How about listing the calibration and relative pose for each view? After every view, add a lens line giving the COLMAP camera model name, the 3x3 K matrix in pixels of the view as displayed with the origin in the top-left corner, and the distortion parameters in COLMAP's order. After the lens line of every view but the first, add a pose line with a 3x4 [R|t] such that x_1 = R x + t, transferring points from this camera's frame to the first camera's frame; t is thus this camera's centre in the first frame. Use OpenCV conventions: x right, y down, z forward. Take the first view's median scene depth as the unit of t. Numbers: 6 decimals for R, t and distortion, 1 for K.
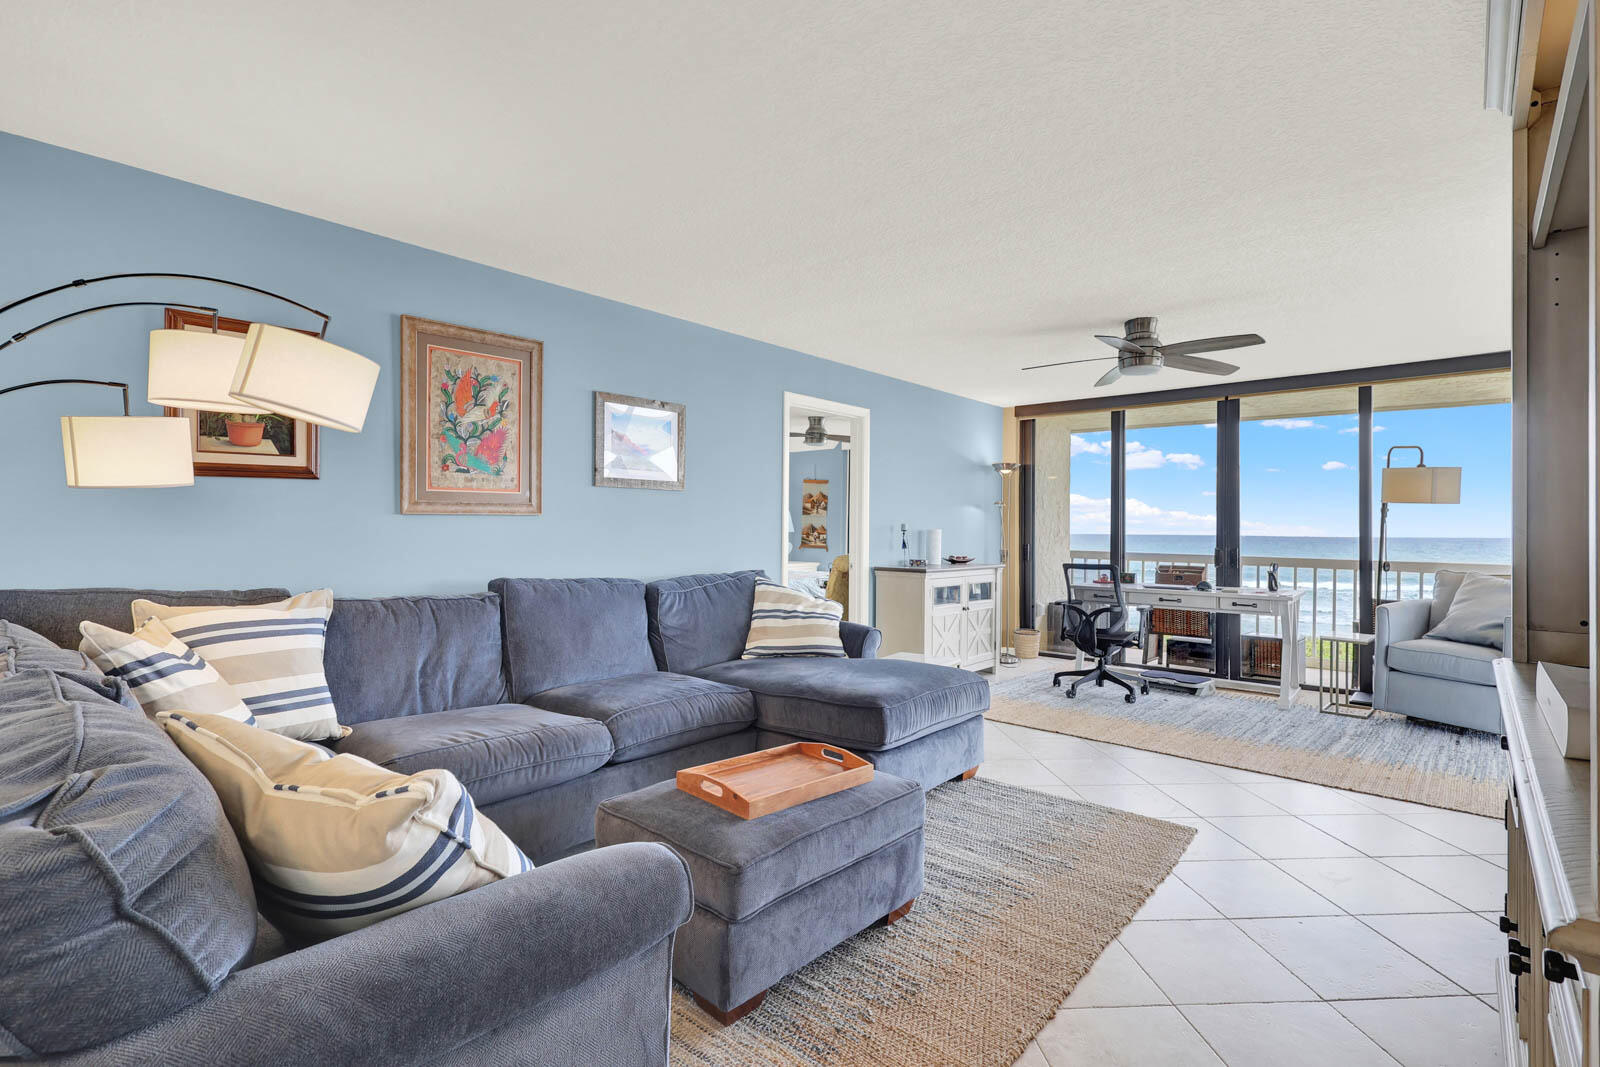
lens RADIAL K [[754.0, 0, 806.0], [0, 754.0, 529.7], [0, 0, 1]] dist [-0.001346, 0.000075]
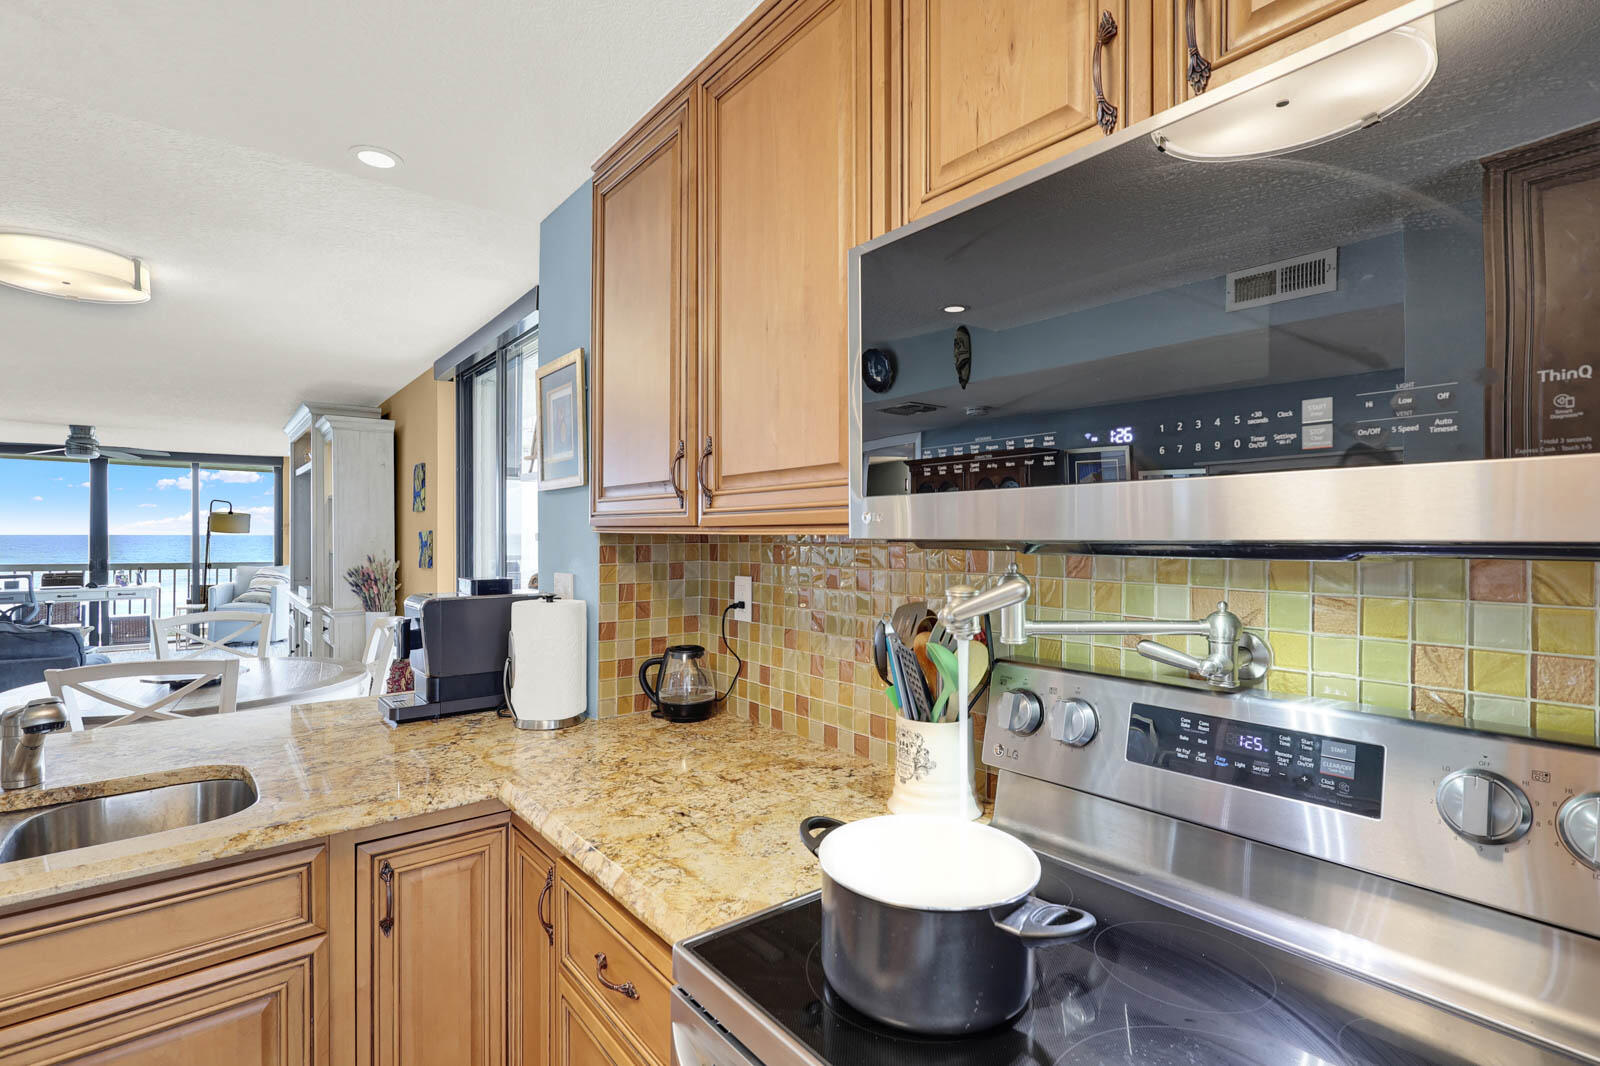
lens RADIAL K [[740.8, 0, 795.2], [0, 740.8, 523.9], [0, 0, 1]] dist [0.007696, -0.000114]
pose [[0.171347, 0.007888, 0.985179, -0.735535], [-0.005919, 0.999958, -0.006977, -0.048586], [-0.985193, -0.004636, 0.171386, -0.680428]]
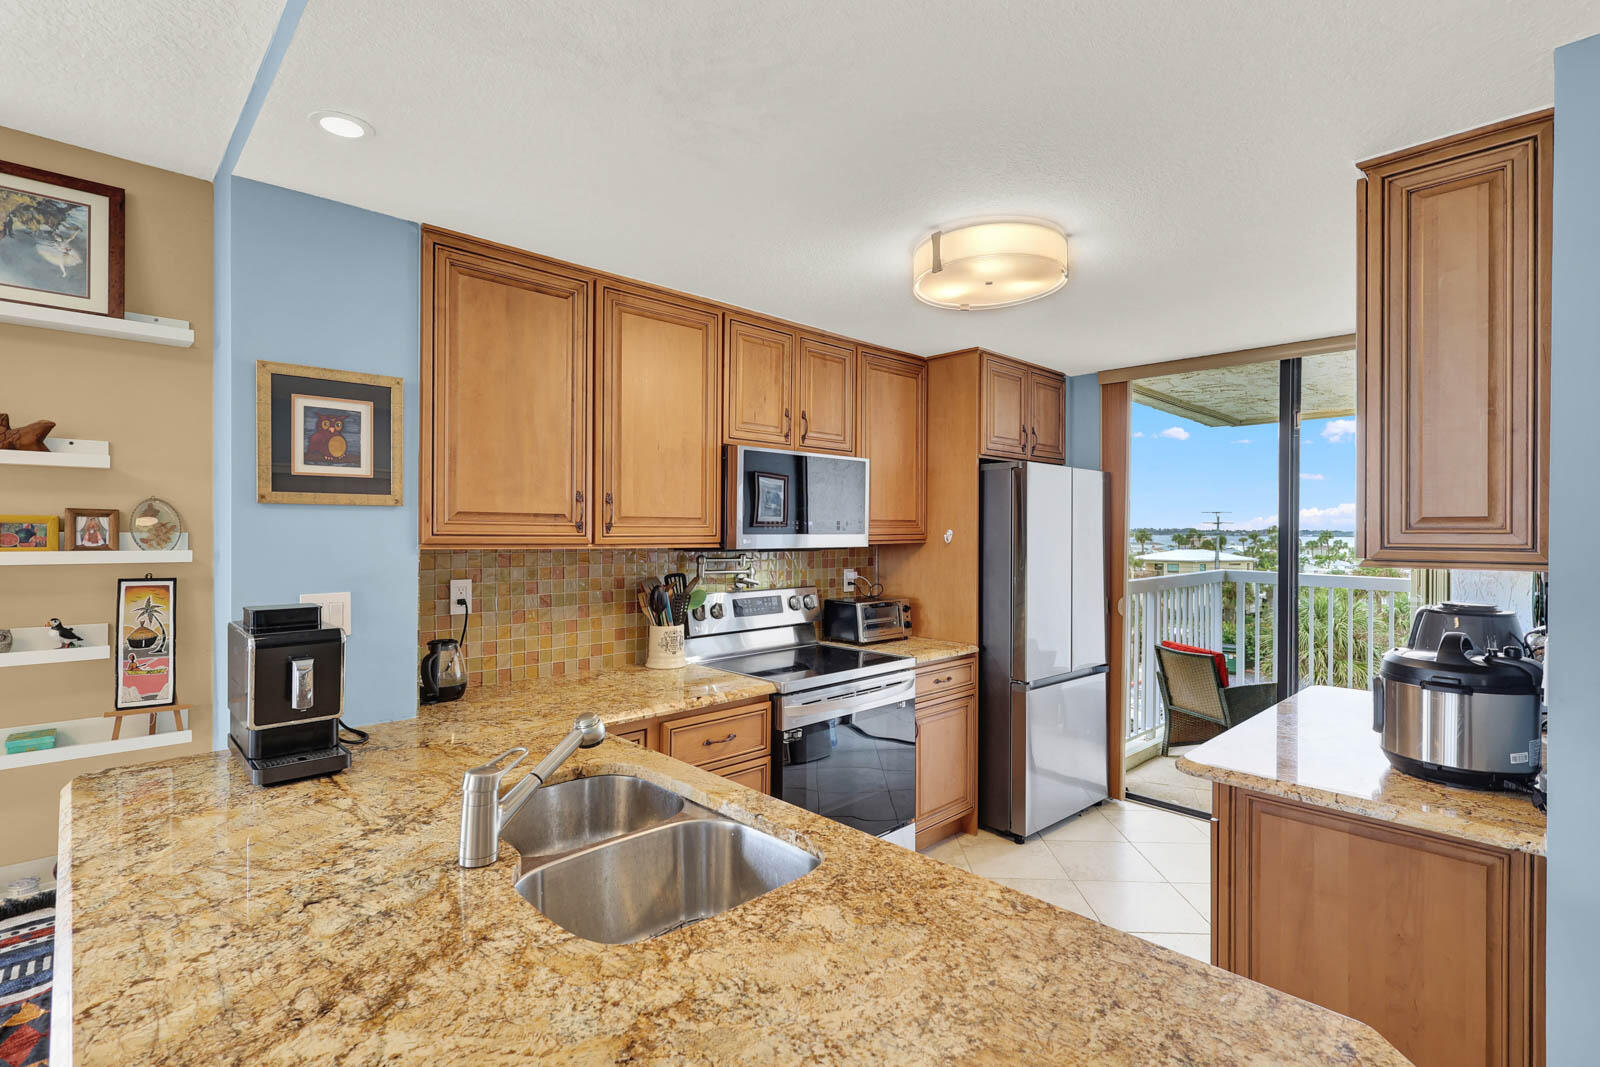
lens RADIAL K [[754.0, 0, 806.0], [0, 754.0, 529.7], [0, 0, 1]] dist [-0.001346, 0.000075]
pose [[-0.996788, -0.011257, 0.079287, -0.644584], [-0.011596, 0.999925, -0.003826, -0.057669], [-0.079238, -0.004734, -0.996844, -0.166817]]
